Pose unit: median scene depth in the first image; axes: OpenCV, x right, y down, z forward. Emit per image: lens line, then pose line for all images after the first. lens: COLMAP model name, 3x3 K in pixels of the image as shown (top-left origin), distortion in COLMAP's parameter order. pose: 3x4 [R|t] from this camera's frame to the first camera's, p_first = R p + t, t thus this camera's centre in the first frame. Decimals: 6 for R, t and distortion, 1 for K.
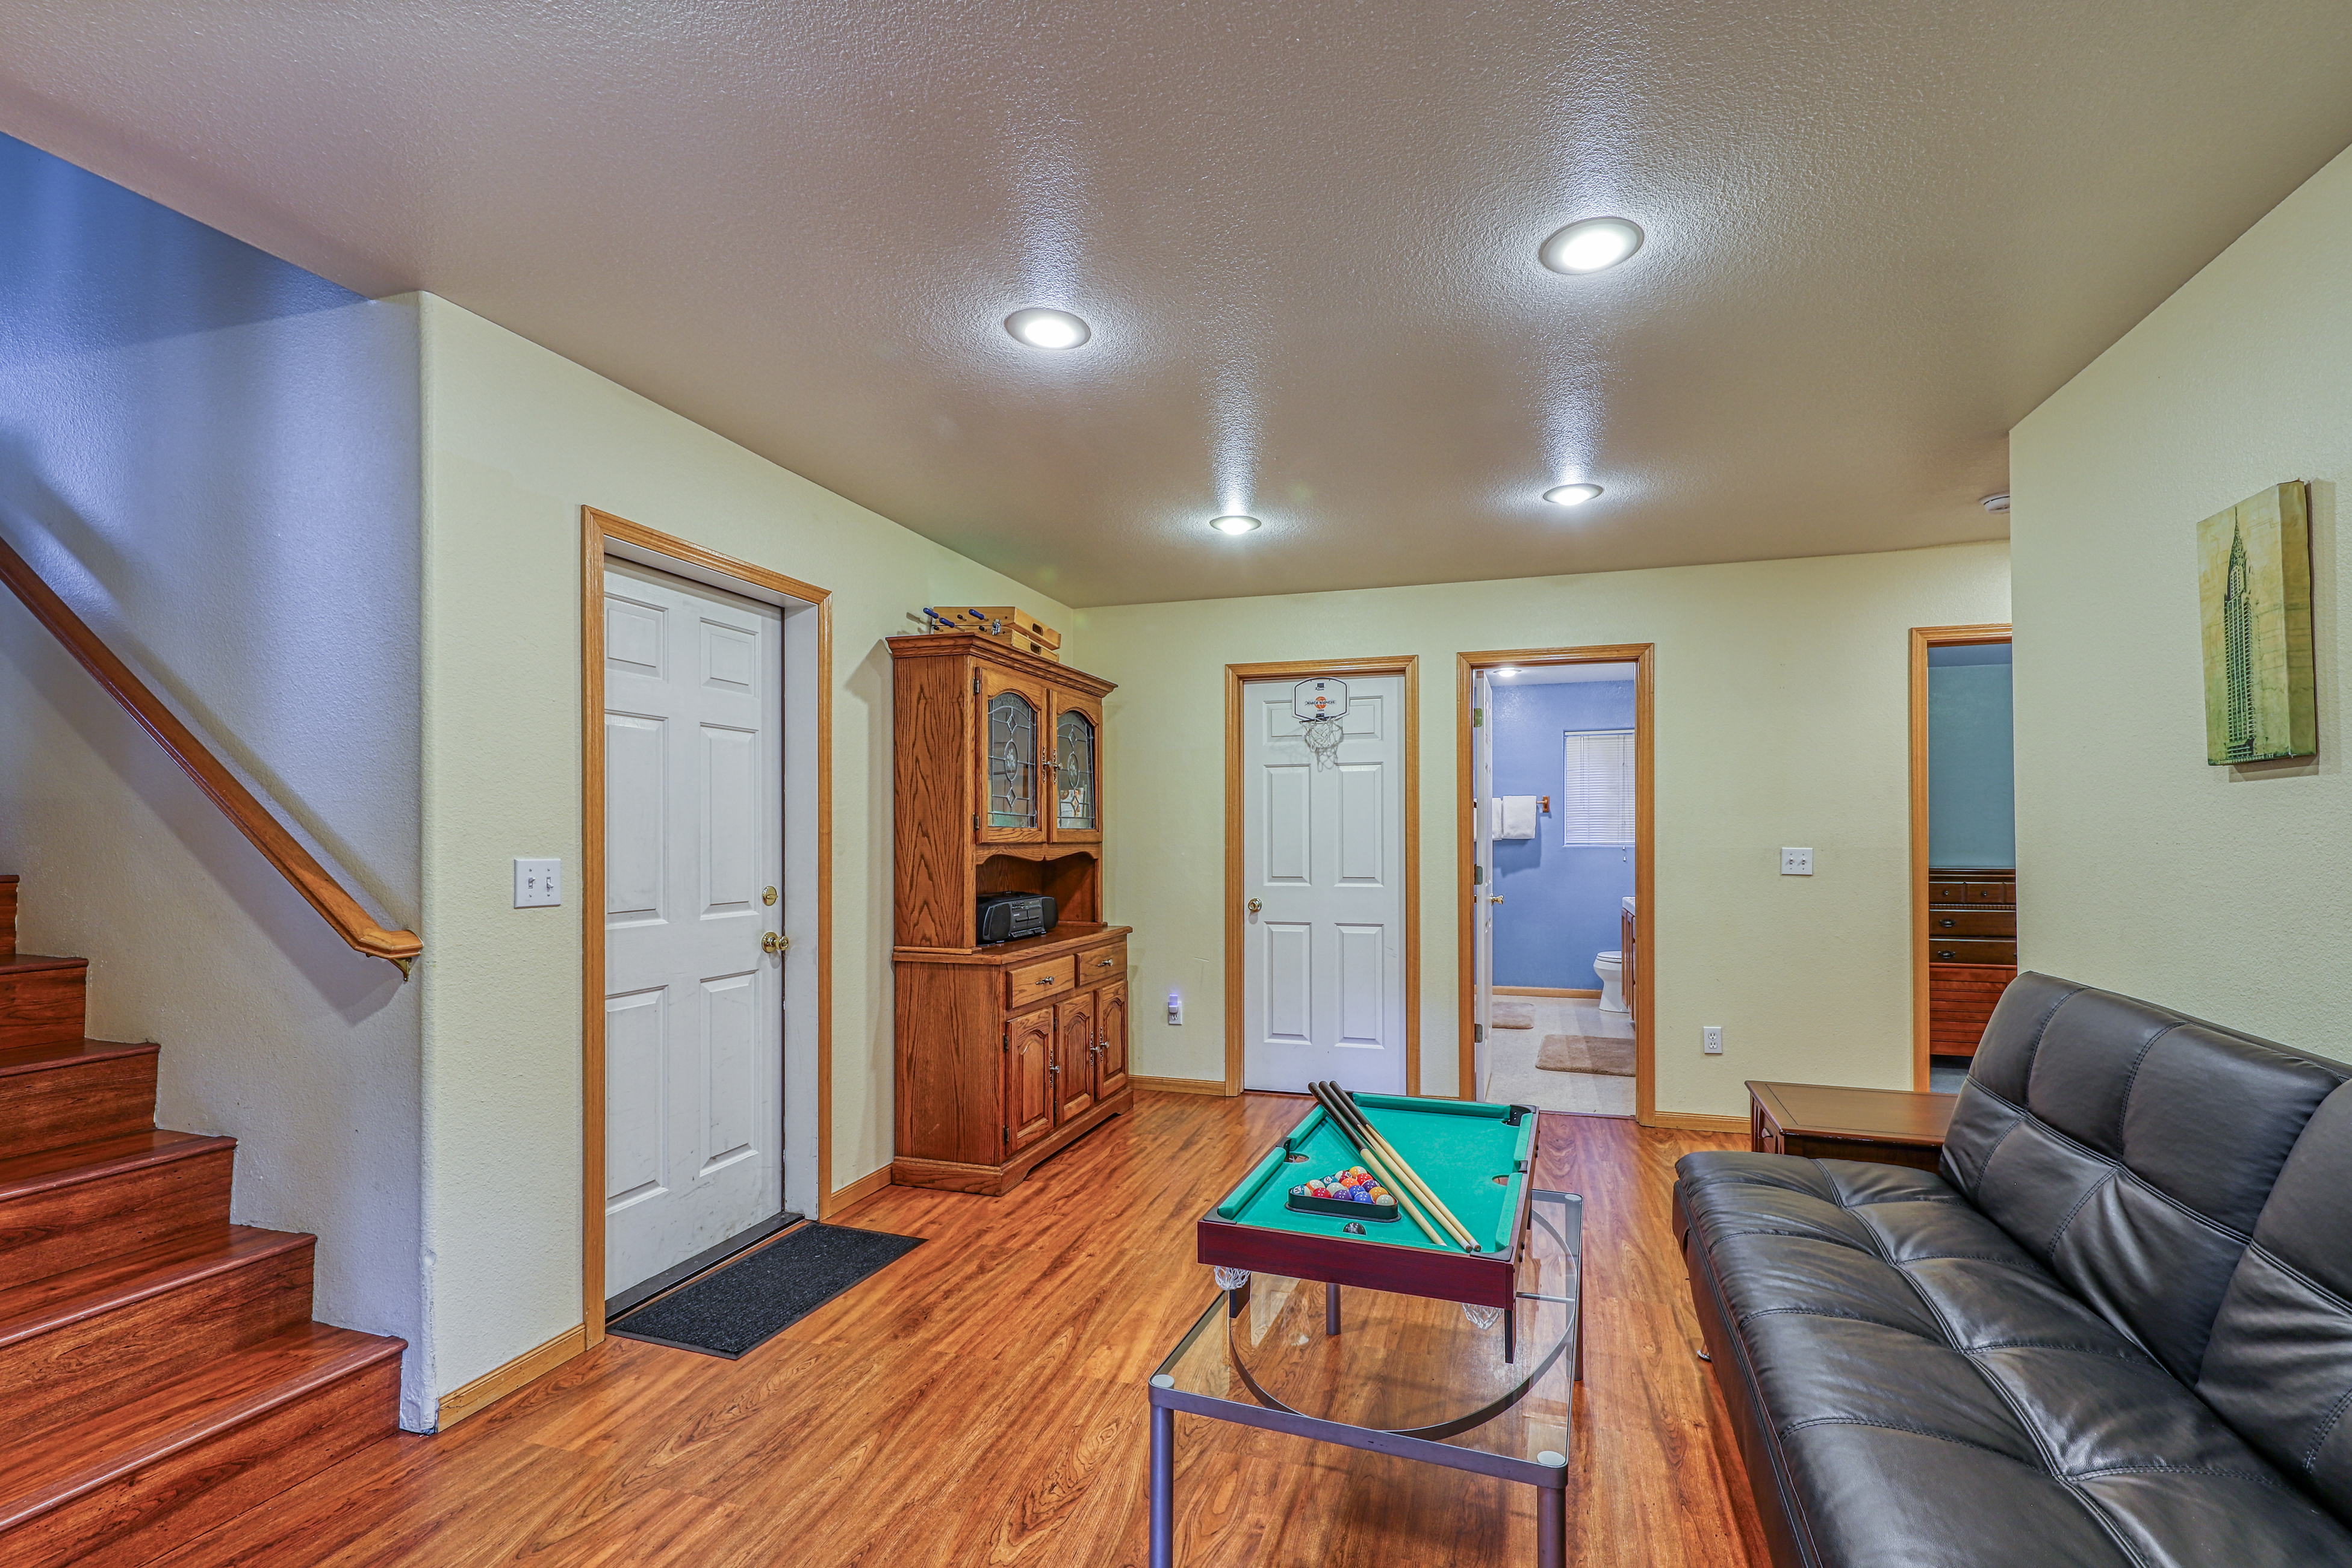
lens RADIAL K [[1029.7, 0, 1221.4], [0, 1029.7, 832.2], [0, 0, 1]] dist [0.000189, -0.000130]
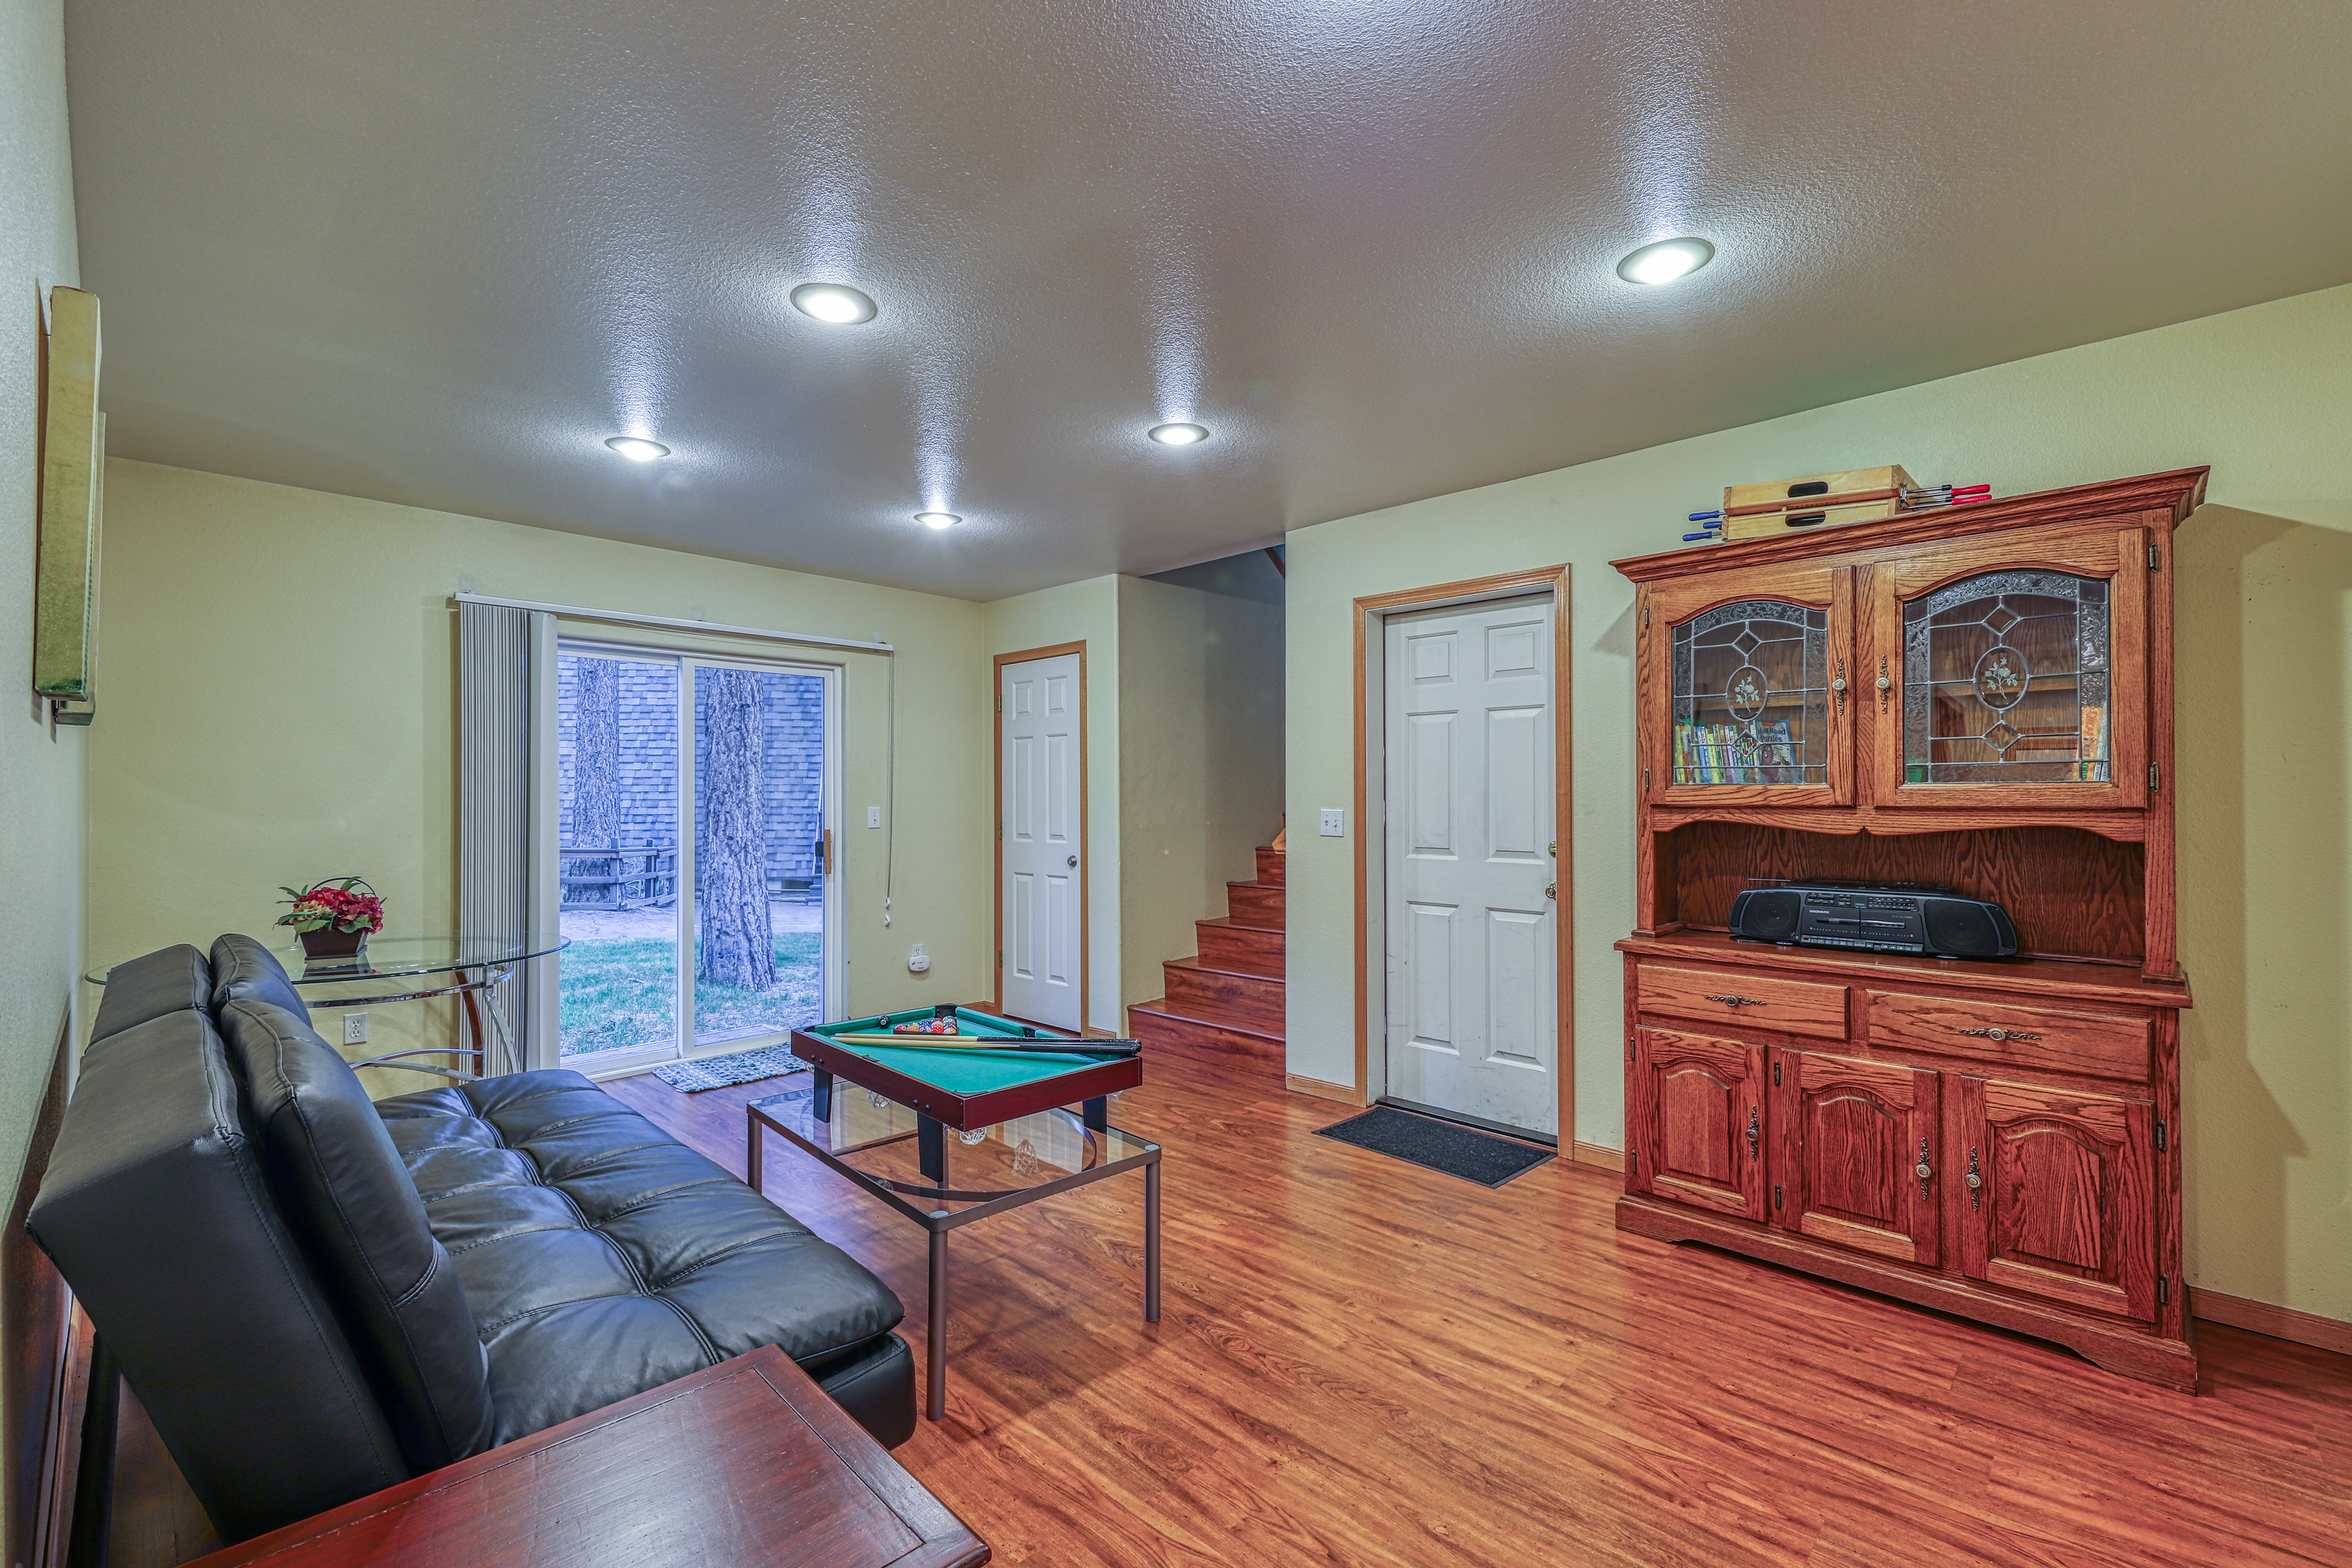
lens RADIAL K [[1029.7, 0, 1187.9], [0, 1029.7, 781.5], [0, 0, 1]] dist [0.000189, -0.000130]
pose [[-0.472523, -0.009795, -0.881264, 0.752945], [0.006885, 0.999867, -0.014805, 0.001260], [0.881291, -0.013063, -0.472393, 1.190710]]
